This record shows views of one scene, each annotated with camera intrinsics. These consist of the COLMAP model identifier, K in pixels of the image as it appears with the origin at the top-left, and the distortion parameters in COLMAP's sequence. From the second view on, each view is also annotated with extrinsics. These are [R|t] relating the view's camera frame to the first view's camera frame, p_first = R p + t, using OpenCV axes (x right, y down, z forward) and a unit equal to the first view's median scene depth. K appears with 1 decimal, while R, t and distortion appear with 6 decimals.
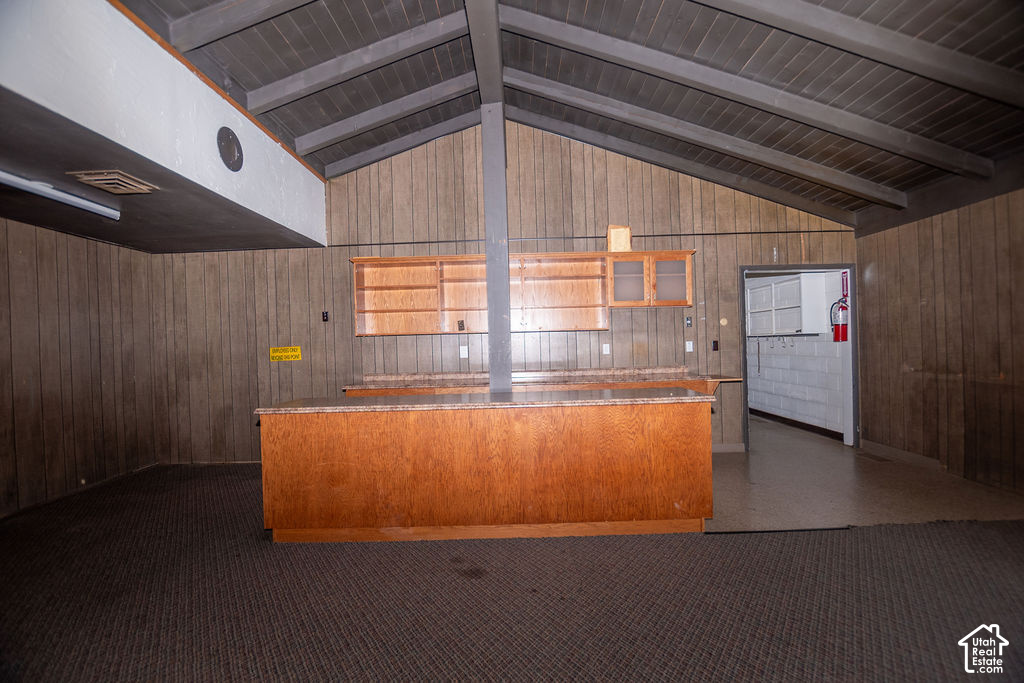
lens RADIAL K [[450.4, 0, 514.3], [0, 450.4, 344.2], [0, 0, 1]] dist [-0.032222, 0.002505]
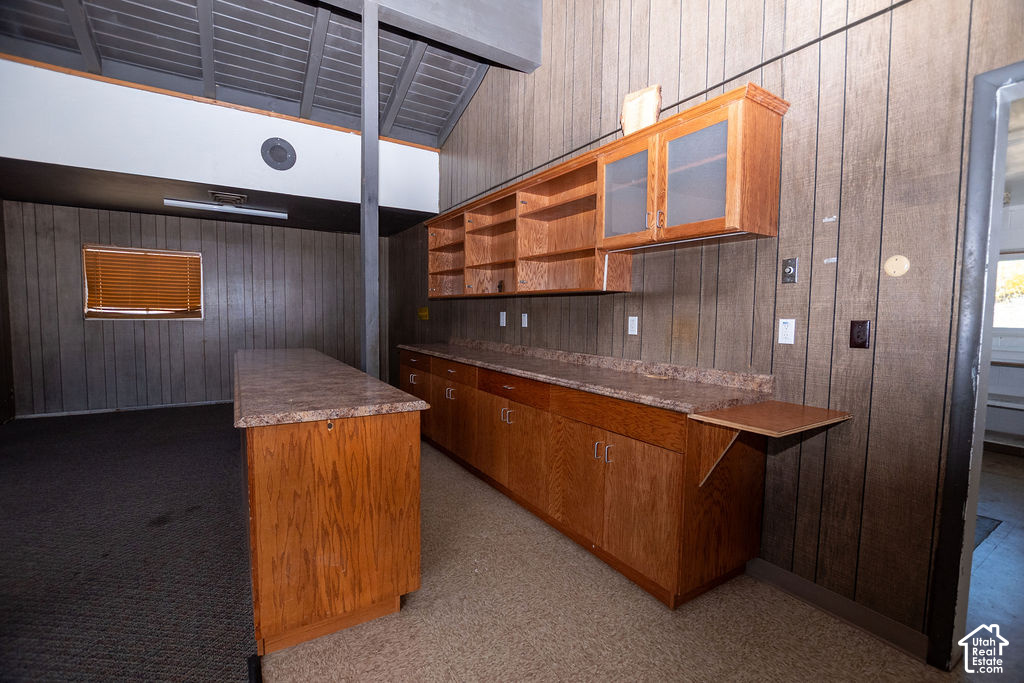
lens RADIAL K [[450.4, 0, 517.7], [0, 450.4, 345.5], [0, 0, 1]] dist [-0.032222, 0.002505]
pose [[0.545957, 0.093268, -0.832606, 0.608428], [-0.033443, 0.995418, 0.089576, -0.010263], [0.837145, -0.021060, 0.546575, 0.586783]]
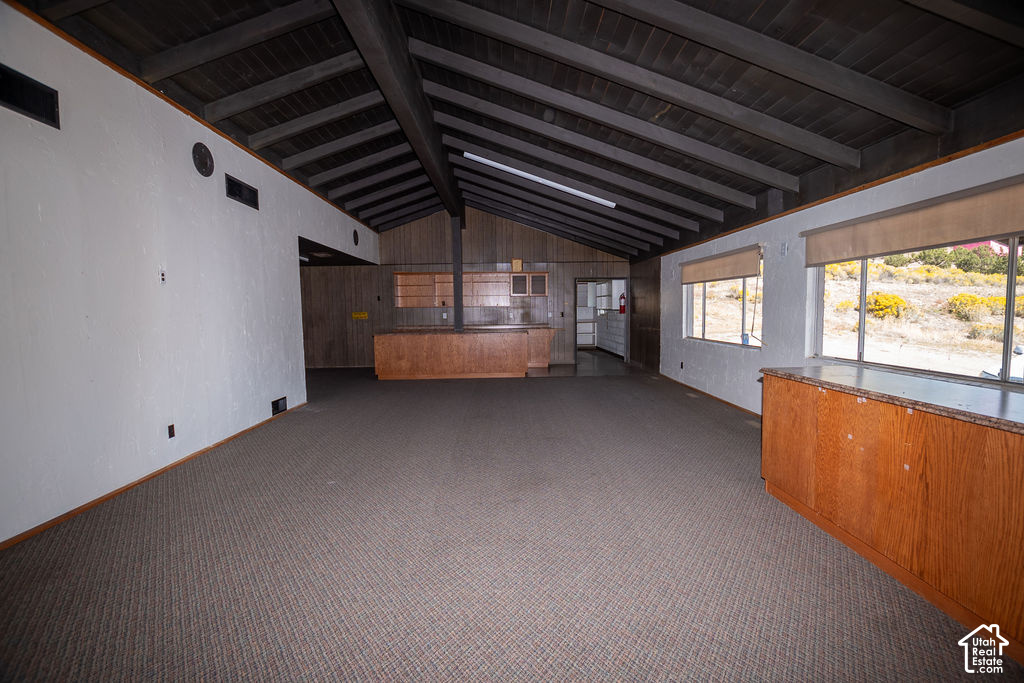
lens RADIAL K [[450.4, 0, 528.8], [0, 450.4, 338.4], [0, 0, 1]] dist [-0.032222, 0.002505]
pose [[0.998919, 0.010482, 0.045285, 0.195975], [-0.012274, 0.999145, 0.039473, 0.035258], [-0.044832, -0.039986, 0.998194, -1.184844]]
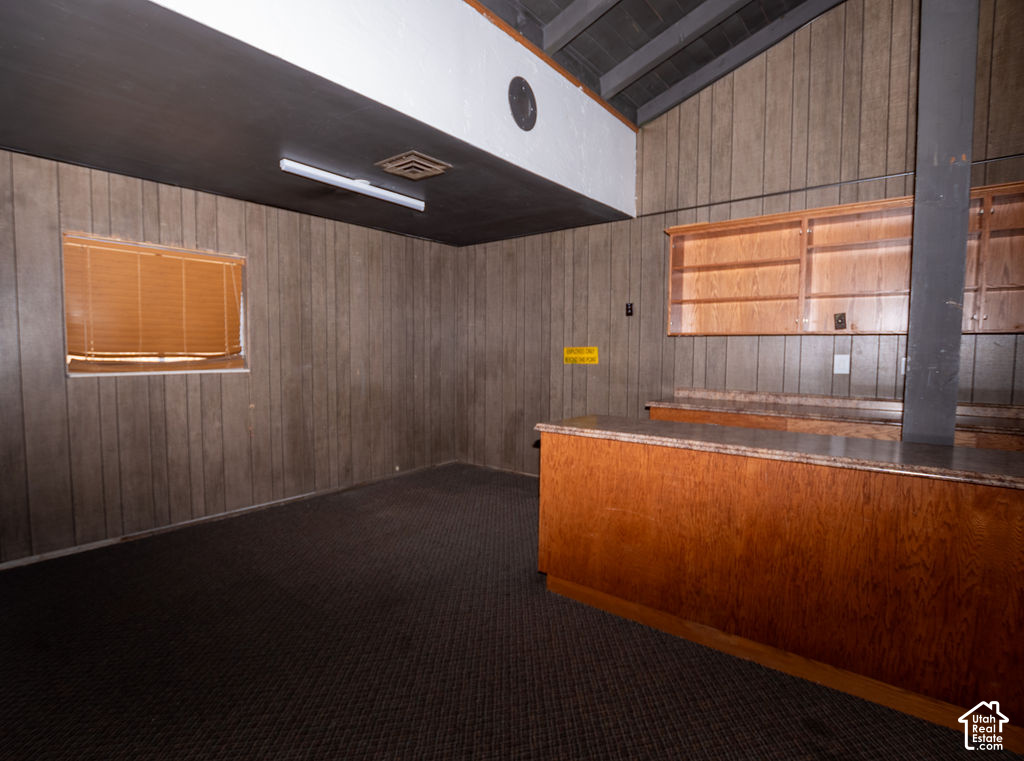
lens RADIAL K [[526.1, 0, 460.5], [0, 526.1, 385.7], [0, 0, 1]] dist [-0.029467, 0.002732]
pose [[0.755204, 0.076571, -0.651002, -0.042531], [-0.026230, 0.995888, 0.086709, -0.001429], [0.654965, -0.048407, 0.754107, 0.118517]]
